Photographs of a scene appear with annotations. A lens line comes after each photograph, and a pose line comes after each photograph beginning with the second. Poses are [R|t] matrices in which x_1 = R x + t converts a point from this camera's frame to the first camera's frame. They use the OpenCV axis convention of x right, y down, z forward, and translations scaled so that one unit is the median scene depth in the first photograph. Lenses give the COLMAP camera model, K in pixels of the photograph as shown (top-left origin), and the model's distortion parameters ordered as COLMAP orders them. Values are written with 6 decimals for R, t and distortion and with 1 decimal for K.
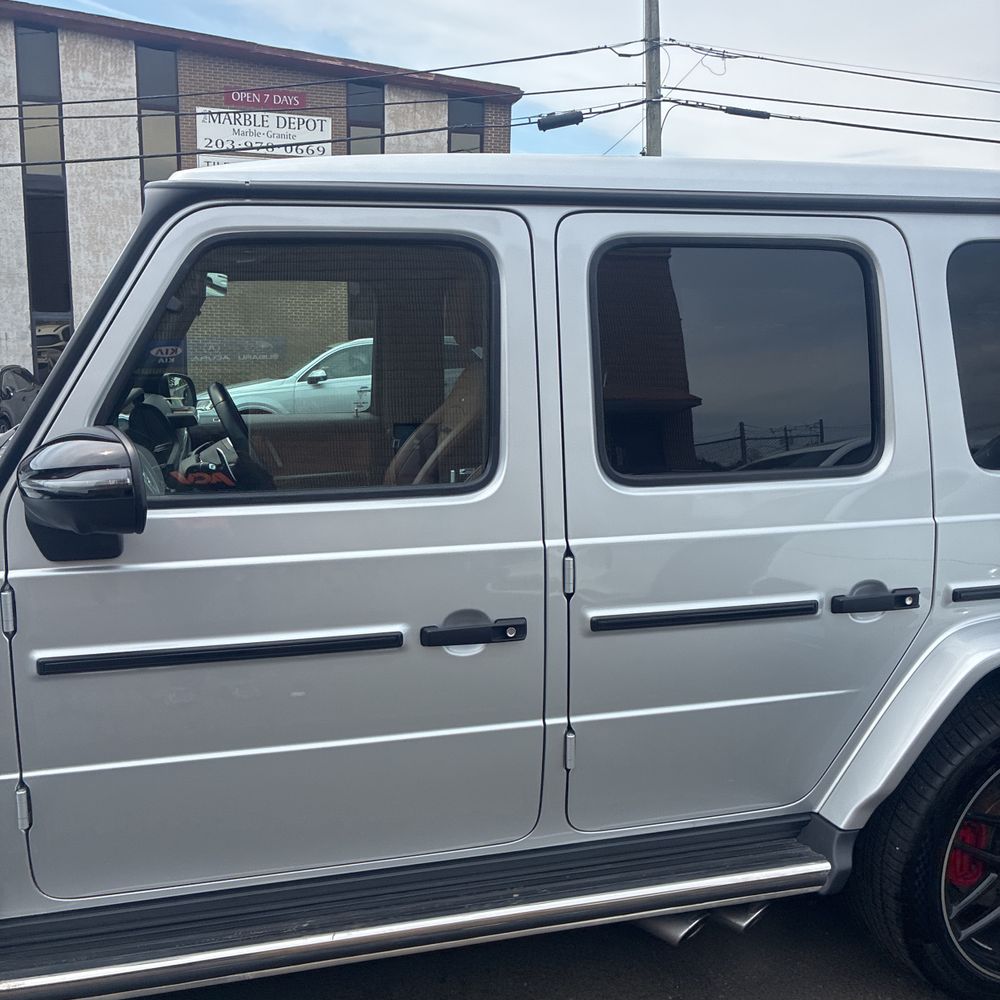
lens RADIAL K [[1028.9, 0, 493.5], [0, 1028.9, 480.3], [0, 0, 1]] dist [0.040684, 0.029996]
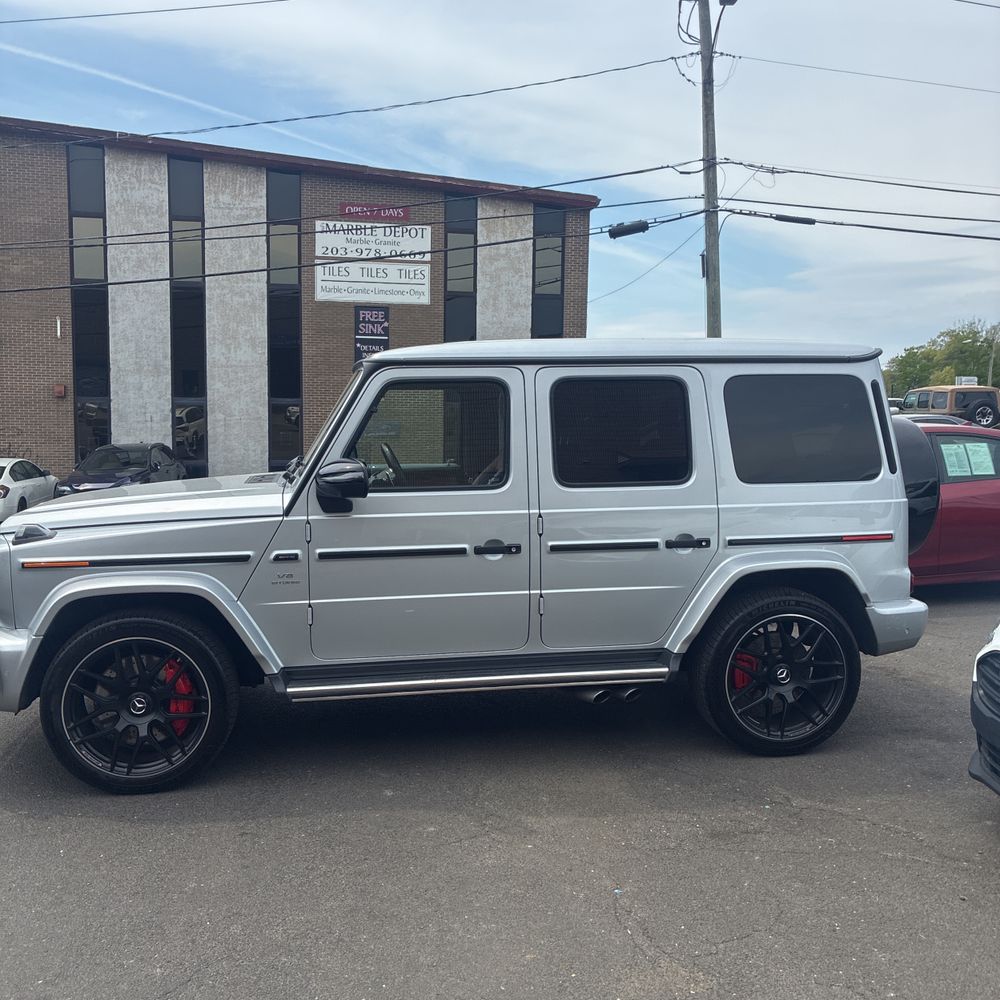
lens RADIAL K [[1049.3, 0, 500.0], [0, 1049.3, 500.0], [0, 0, 1]] dist [0.049789, 0.007207]
pose [[0.996419, 0.002336, -0.084524, 0.021190], [-0.007215, 0.998321, -0.057464, 0.019863], [0.084248, 0.057869, 0.994763, -0.153745]]
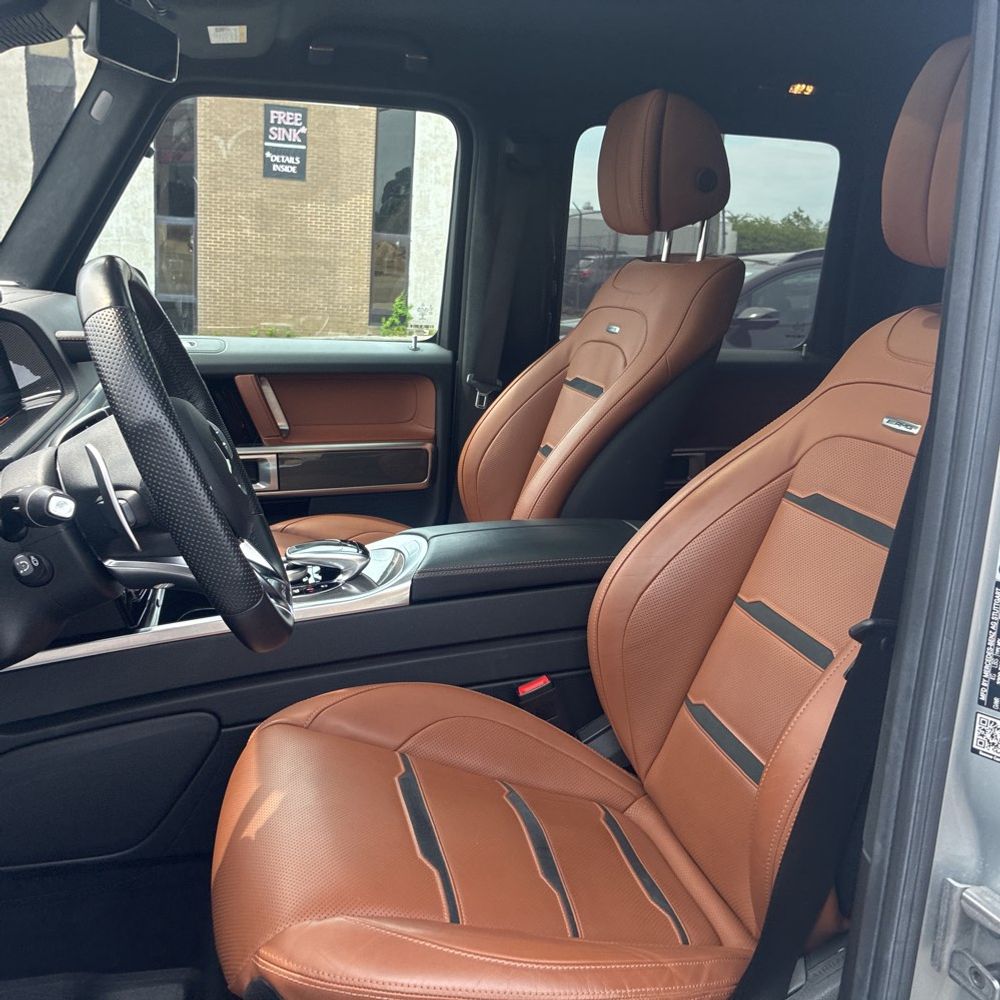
lens RADIAL K [[1075.8, 0, 500.0], [0, 1075.8, 500.0], [0, 0, 1]] dist [-0.013483, 0.037892]
pose [[0.998539, 0.053283, -0.009029, -0.007214], [-0.052379, 0.995335, 0.081020, -0.002785], [0.013304, -0.080429, 0.996672, 0.036957]]
